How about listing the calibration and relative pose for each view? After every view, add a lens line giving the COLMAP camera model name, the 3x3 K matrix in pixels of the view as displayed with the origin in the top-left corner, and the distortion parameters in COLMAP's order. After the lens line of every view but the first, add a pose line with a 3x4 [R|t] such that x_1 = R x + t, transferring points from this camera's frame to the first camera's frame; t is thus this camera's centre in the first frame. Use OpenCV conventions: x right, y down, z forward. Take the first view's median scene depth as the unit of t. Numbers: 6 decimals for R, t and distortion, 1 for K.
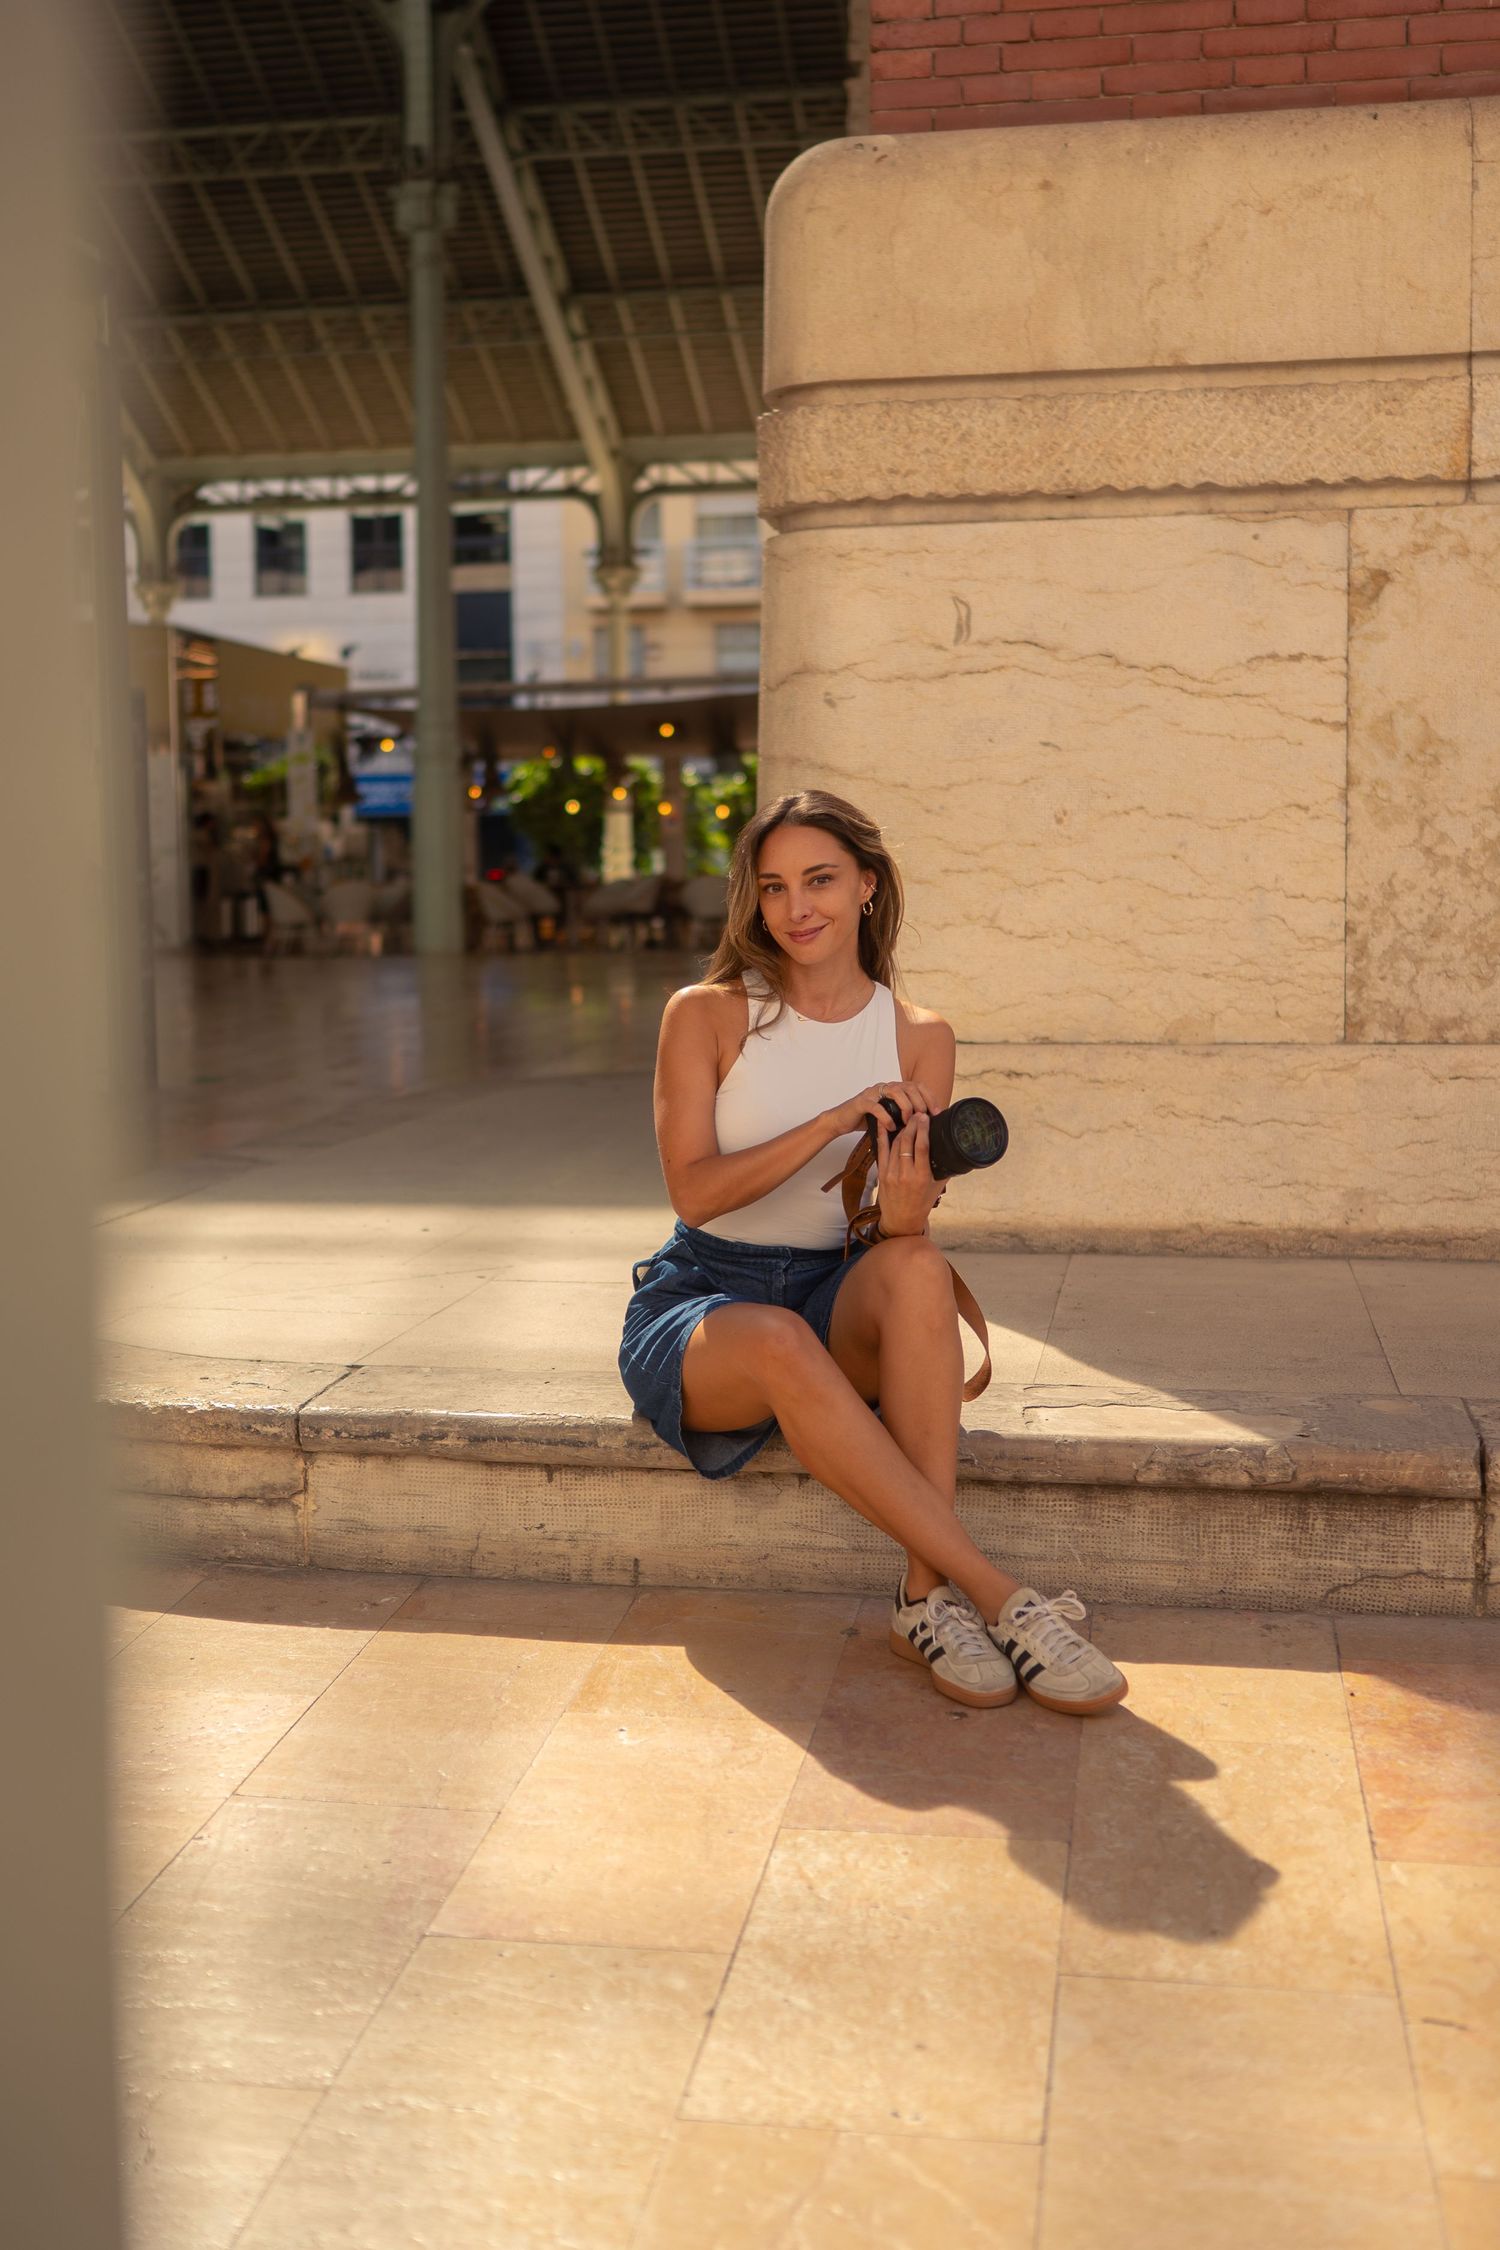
lens RADIAL K [[2572.0, 0, 748.2], [0, 2572.0, 1052.6], [0, 0, 1]] dist [0.000103, -0.001365]
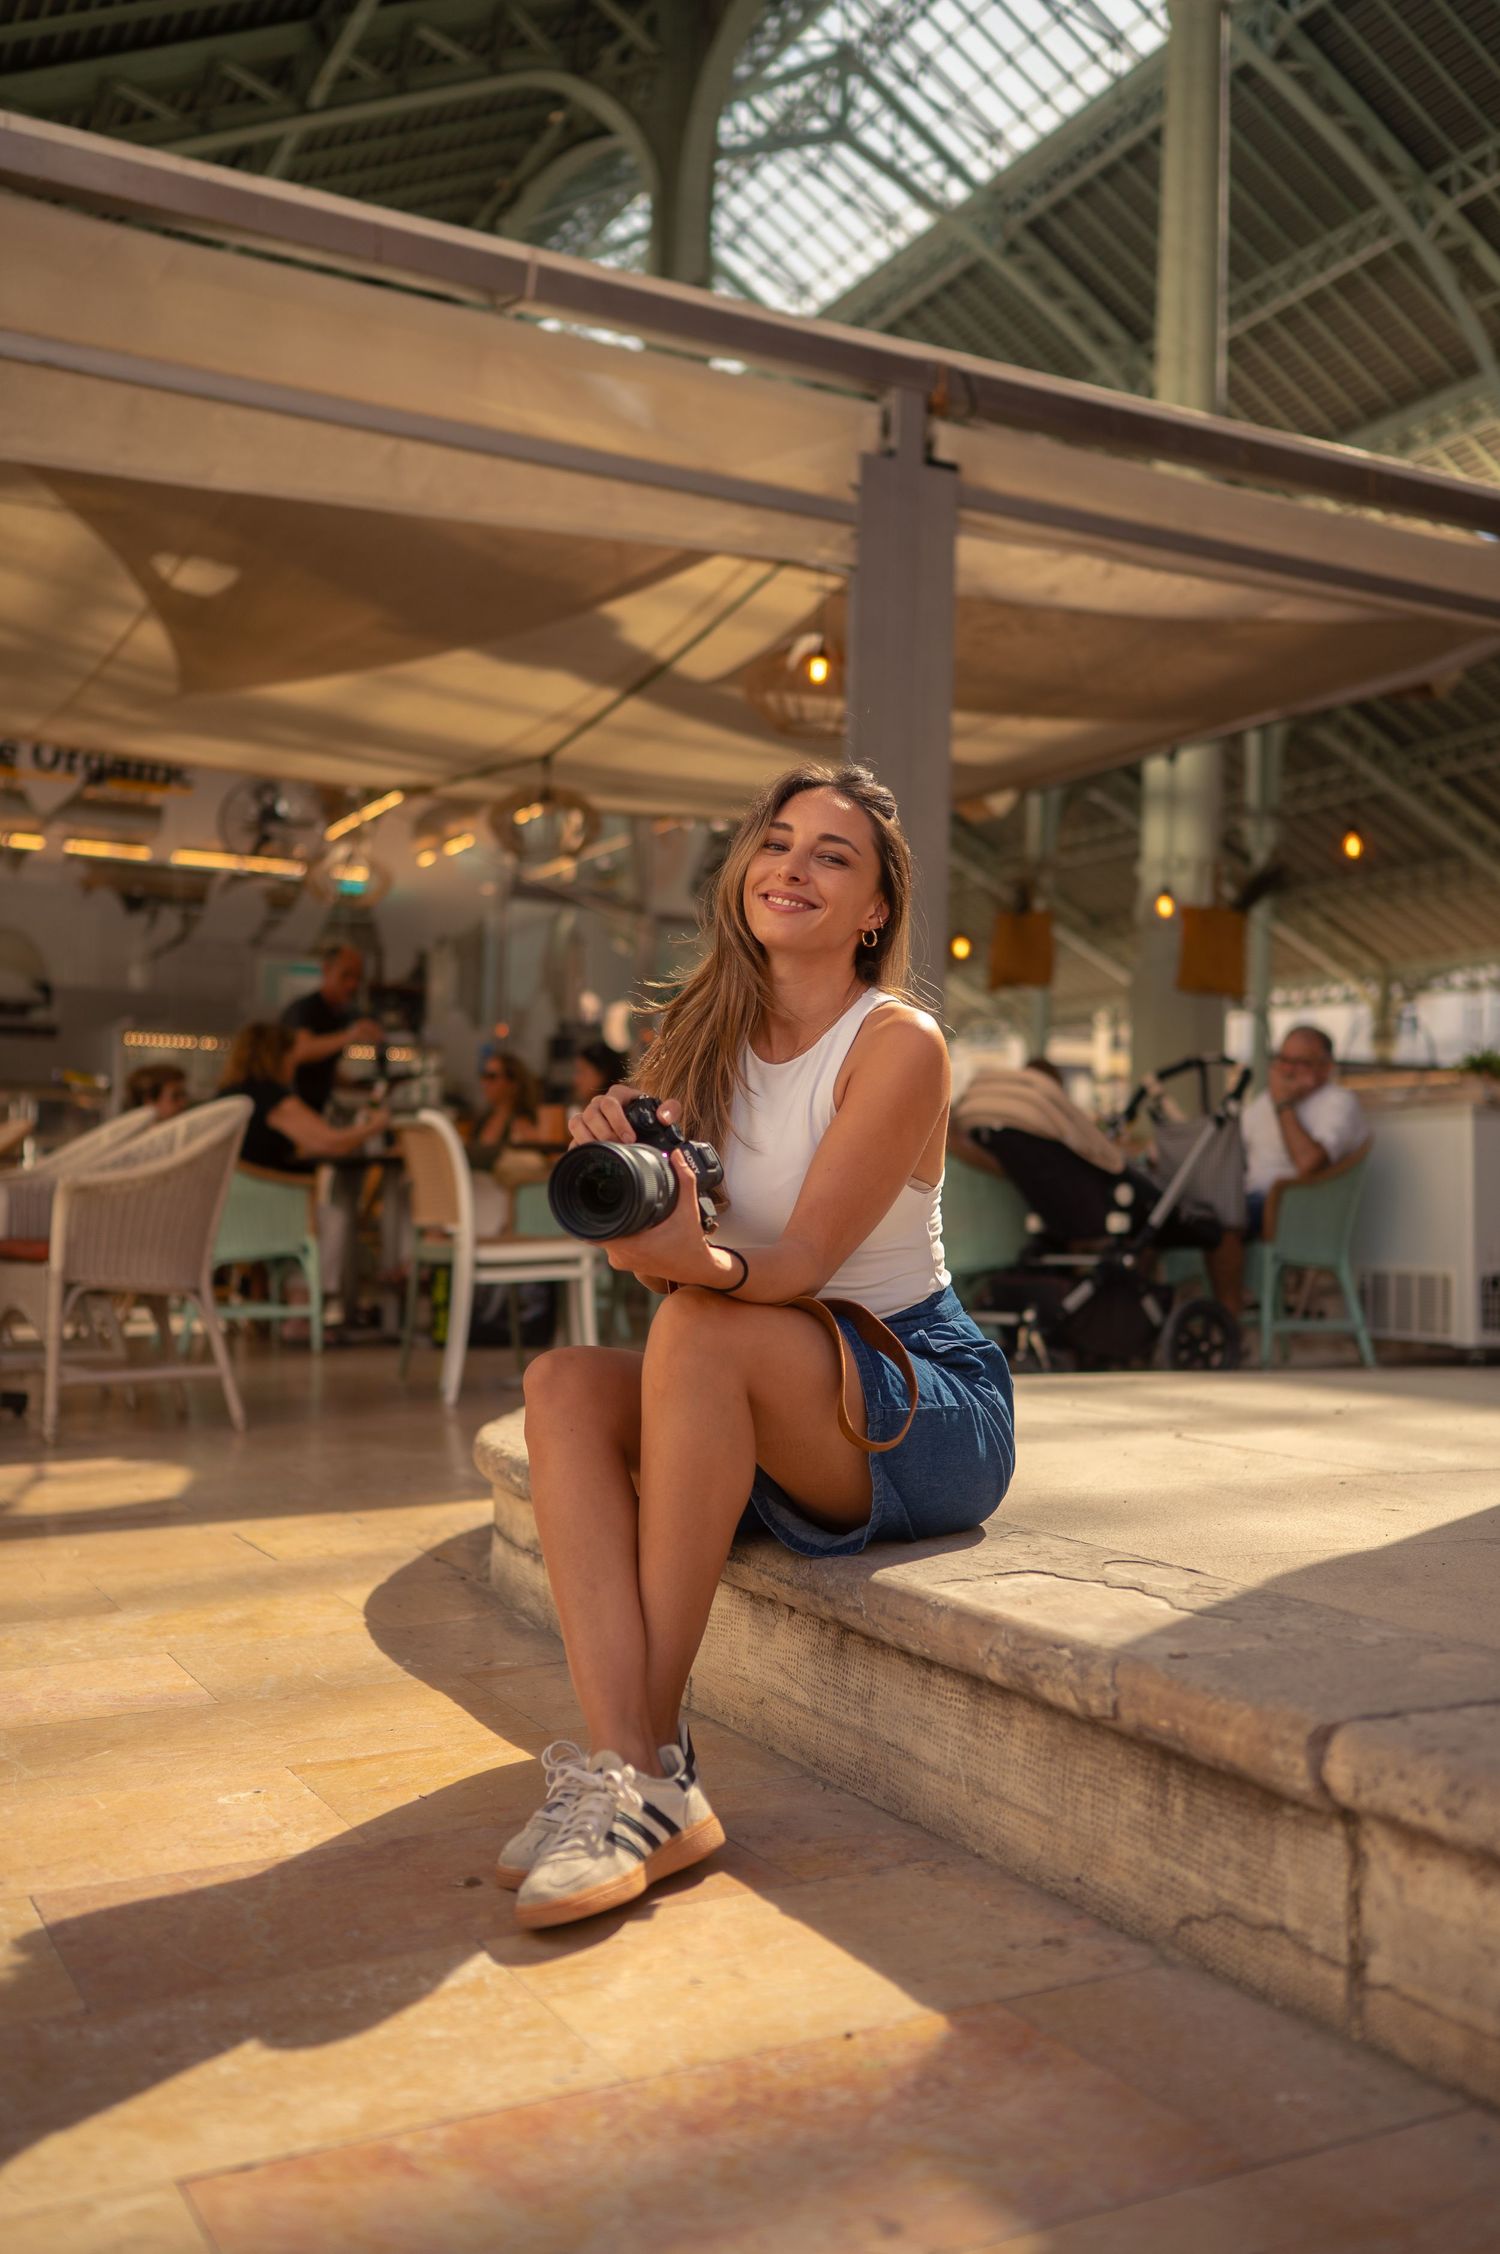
lens RADIAL K [[2134.4, 0, 750.0], [0, 2134.4, 1127.0], [0, 0, 1]] dist [-0.000751, 0.001547]
pose [[0.608296, -0.007667, -0.793673, 0.542990], [-0.085984, 0.993432, -0.075497, 0.067362], [0.789039, 0.114168, 0.603641, 0.571562]]
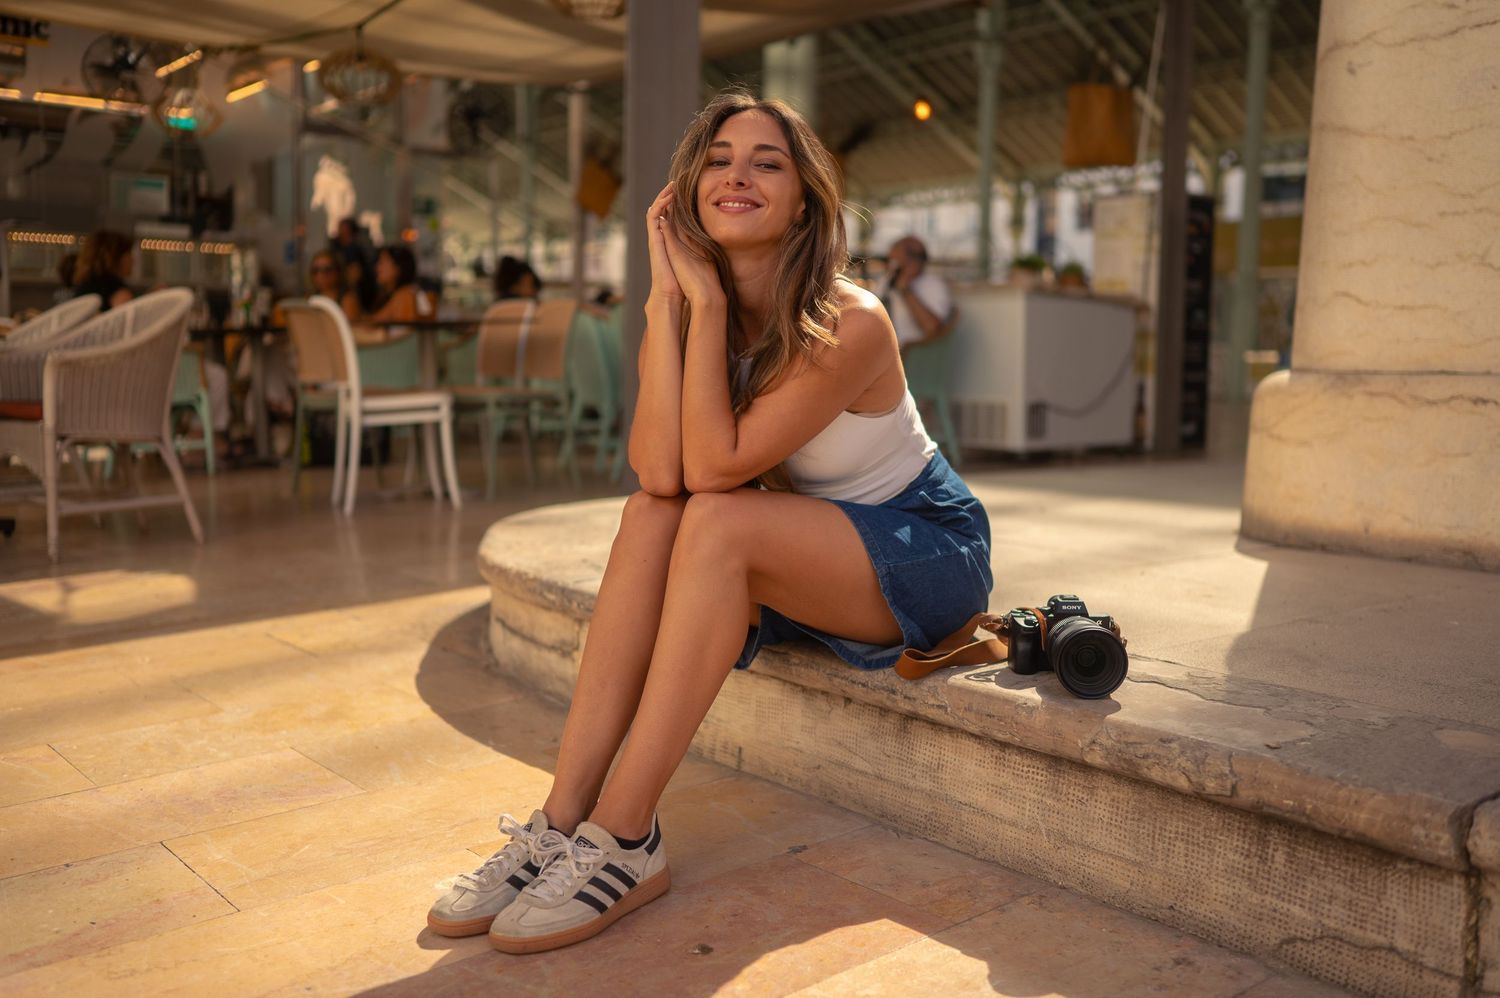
lens RADIAL K [[1420.4, 0, 752.2], [0, 1420.4, 480.6], [0, 0, 1]] dist [-0.000751, 0.001547]
pose [[0.767468, 0.073551, -0.636855, 0.357982], [-0.064568, 0.997214, 0.037359, 0.055698], [0.637828, 0.012448, 0.770078, 0.523047]]
